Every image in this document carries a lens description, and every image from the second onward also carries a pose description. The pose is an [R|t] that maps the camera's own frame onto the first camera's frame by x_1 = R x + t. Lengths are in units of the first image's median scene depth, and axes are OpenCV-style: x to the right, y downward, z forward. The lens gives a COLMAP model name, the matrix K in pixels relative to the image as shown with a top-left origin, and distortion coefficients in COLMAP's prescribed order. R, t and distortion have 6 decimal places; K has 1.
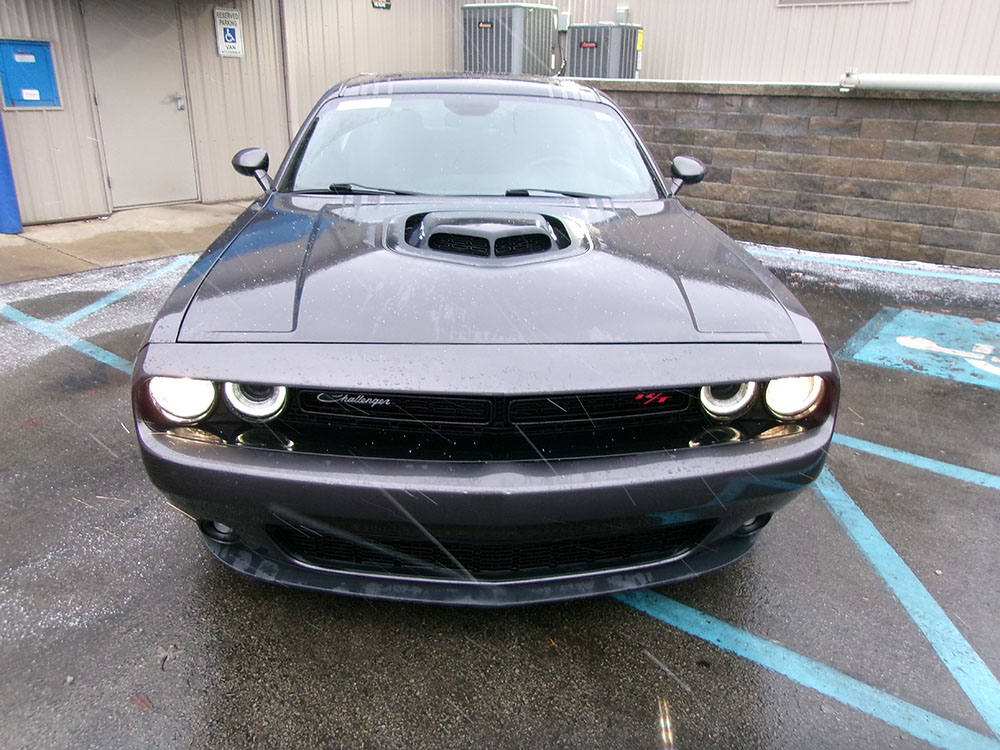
lens RADIAL K [[781.9, 0, 497.1], [0, 781.9, 369.0], [0, 0, 1]] dist [0.003556, 0.040255]
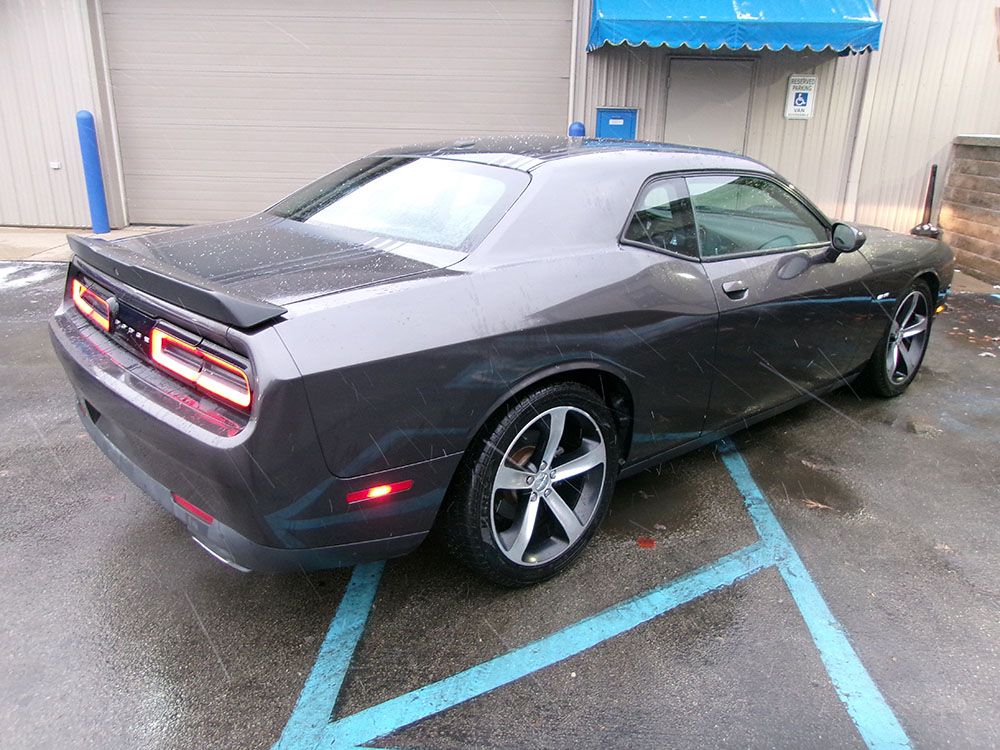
lens RADIAL K [[781.9, 0, 508.8], [0, 781.9, 375.1], [0, 0, 1]] dist [0.003556, 0.040255]
pose [[0.579619, 0.254177, -0.774232, 0.406457], [-0.303840, 0.949005, 0.084089, -0.044292], [0.756124, 0.186504, 0.627290, 0.116166]]
